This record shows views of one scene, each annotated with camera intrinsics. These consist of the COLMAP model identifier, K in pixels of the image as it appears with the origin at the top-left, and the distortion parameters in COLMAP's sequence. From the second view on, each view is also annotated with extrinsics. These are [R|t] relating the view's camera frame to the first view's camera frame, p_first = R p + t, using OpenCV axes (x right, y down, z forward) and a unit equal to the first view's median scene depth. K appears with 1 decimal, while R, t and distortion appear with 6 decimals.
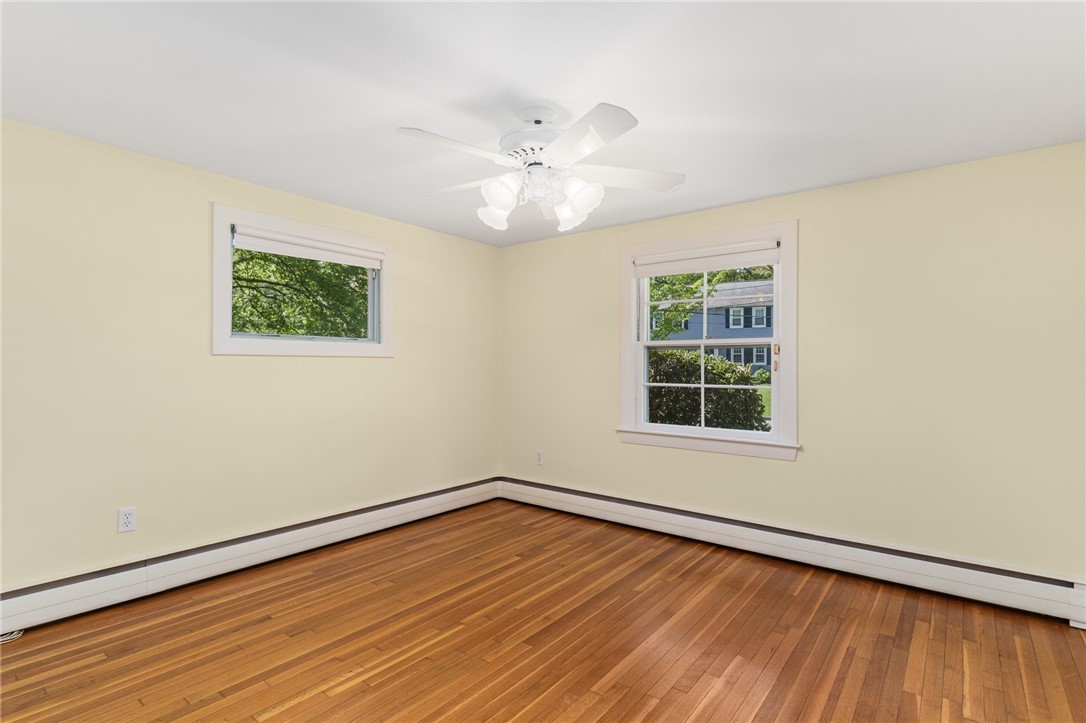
lens RADIAL K [[527.5, 0, 543.0], [0, 527.5, 361.5], [0, 0, 1]] dist [0.000121, 0.000262]
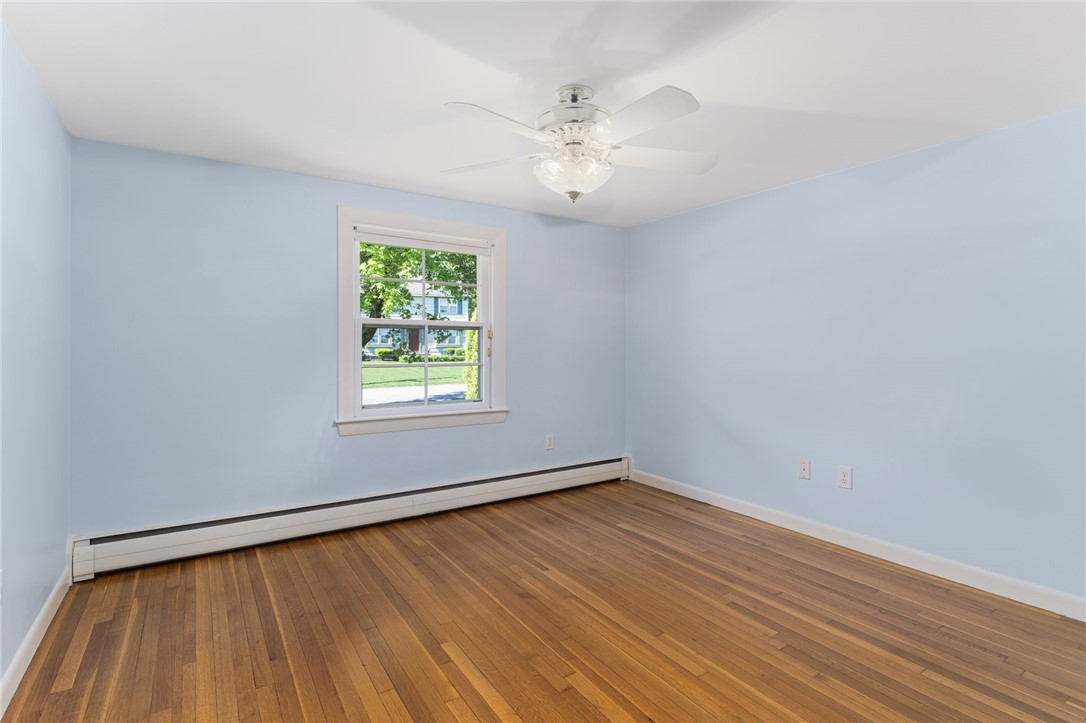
lens RADIAL K [[523.9, 0, 535.0], [0, 523.9, 358.1], [0, 0, 1]] dist [0.002158, 0.001336]
pose [[0.320777, -0.026235, 0.946791, -0.686572], [-0.008777, 0.999491, 0.030669, -0.003841], [-0.947114, -0.018147, 0.320384, 0.530391]]
